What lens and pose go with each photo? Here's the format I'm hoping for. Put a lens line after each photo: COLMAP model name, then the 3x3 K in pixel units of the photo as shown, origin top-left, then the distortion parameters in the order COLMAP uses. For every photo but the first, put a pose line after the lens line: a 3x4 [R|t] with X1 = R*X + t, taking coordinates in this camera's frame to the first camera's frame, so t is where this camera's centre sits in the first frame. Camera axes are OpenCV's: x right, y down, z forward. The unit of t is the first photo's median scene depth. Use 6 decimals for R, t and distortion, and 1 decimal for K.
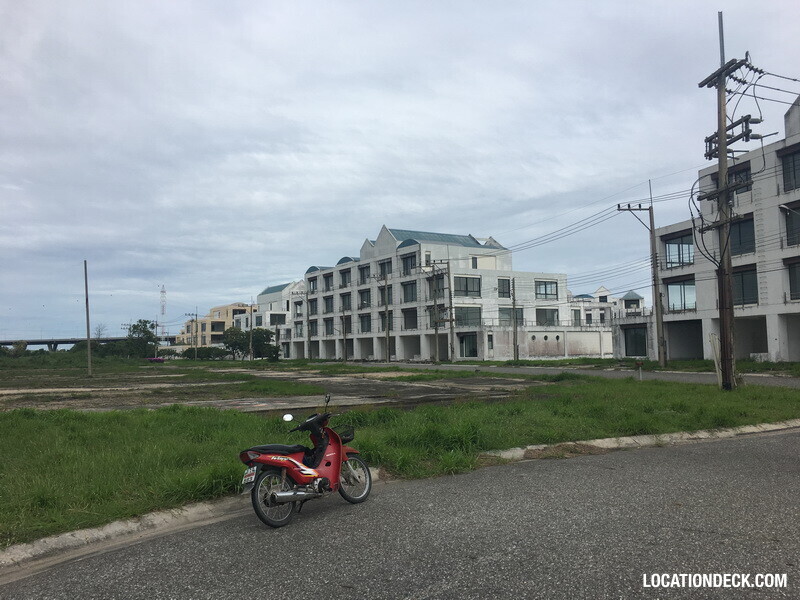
lens RADIAL K [[678.9, 0, 378.6], [0, 678.9, 301.0], [0, 0, 1]] dist [-0.003300, 0.000802]
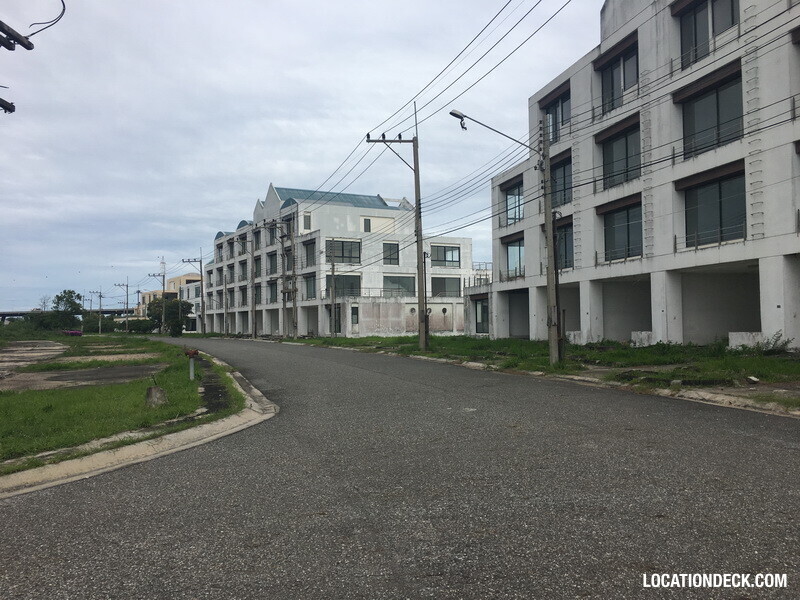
lens RADIAL K [[675.9, 0, 399.5], [0, 675.9, 330.5], [0, 0, 1]] dist [0.085589, -0.197688]
pose [[0.999426, 0.004144, -0.033634, 0.188763], [-0.001354, 0.996586, 0.082553, 0.006114], [0.033861, -0.082460, 0.996019, 0.102947]]
